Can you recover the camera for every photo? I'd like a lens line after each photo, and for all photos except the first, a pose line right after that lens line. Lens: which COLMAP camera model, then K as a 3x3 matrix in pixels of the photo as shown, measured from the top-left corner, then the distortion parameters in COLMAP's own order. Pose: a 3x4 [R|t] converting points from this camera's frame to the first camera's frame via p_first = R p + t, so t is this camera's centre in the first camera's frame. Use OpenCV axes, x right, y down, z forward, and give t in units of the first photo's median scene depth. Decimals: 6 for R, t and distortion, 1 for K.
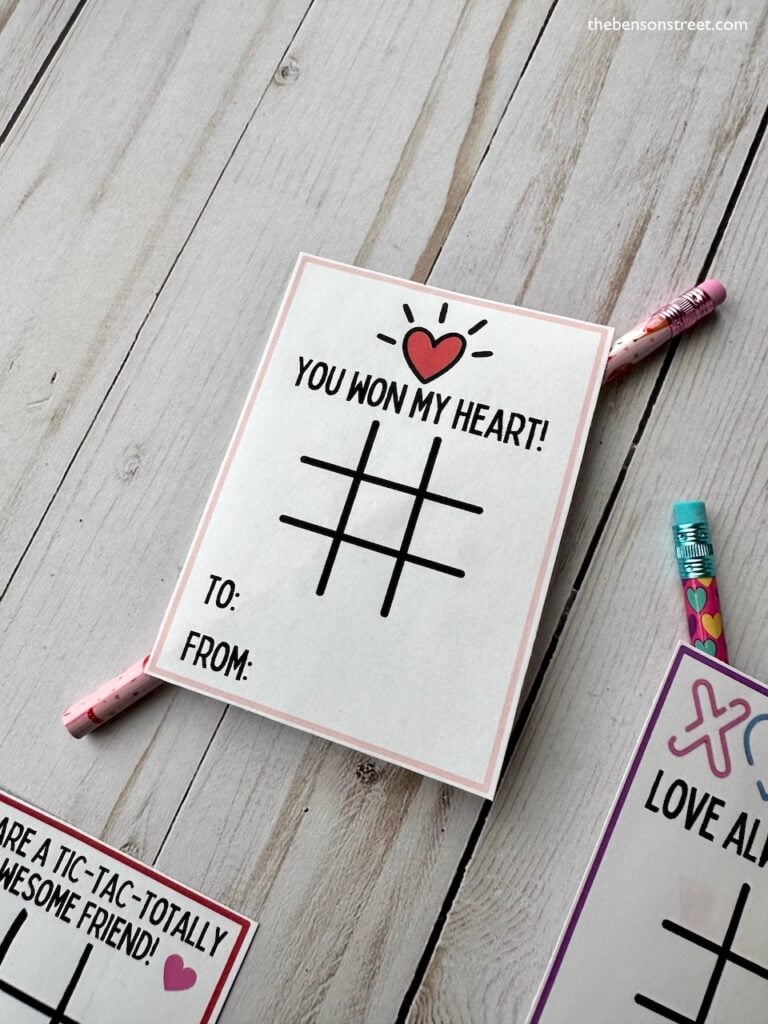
lens RADIAL K [[710.8, 0, 314.7], [0, 710.8, 491.1], [0, 0, 1]] dist [-0.005844, 0.001016]
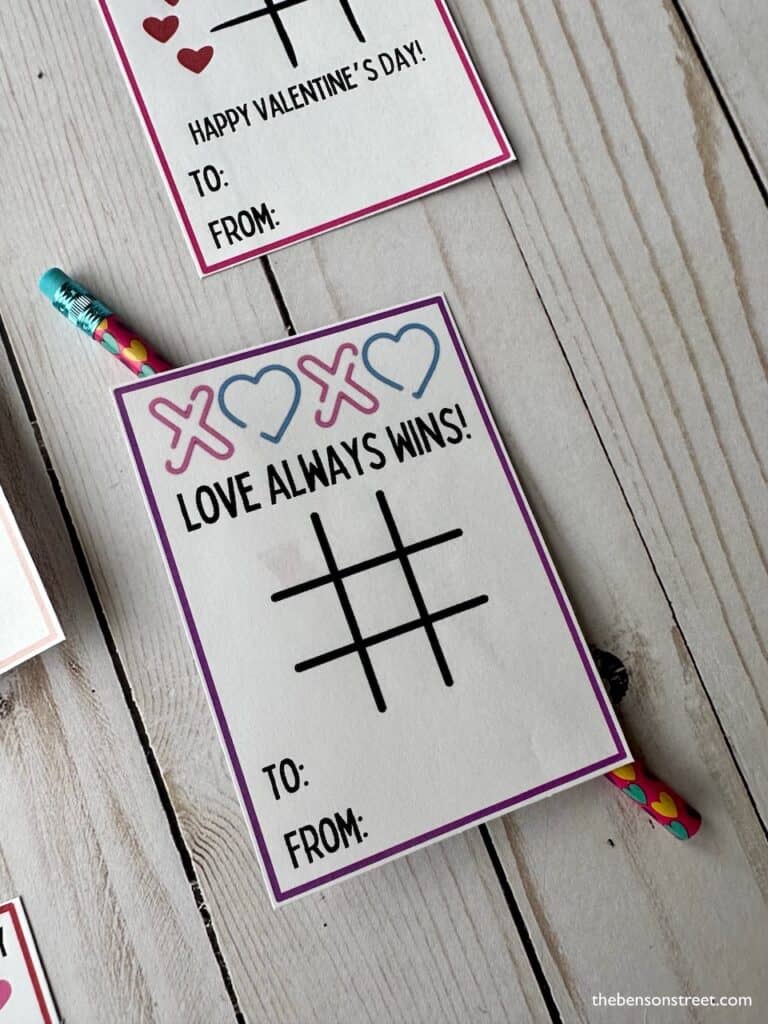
lens RADIAL K [[710.8, 0, 314.7], [0, 710.8, 491.1], [0, 0, 1]] dist [-0.005844, 0.001016]
pose [[0.695173, -0.710696, 0.107914, 0.480011], [0.703842, 0.703461, 0.098738, 0.396260], [-0.146086, 0.007315, 0.989245, -0.025560]]
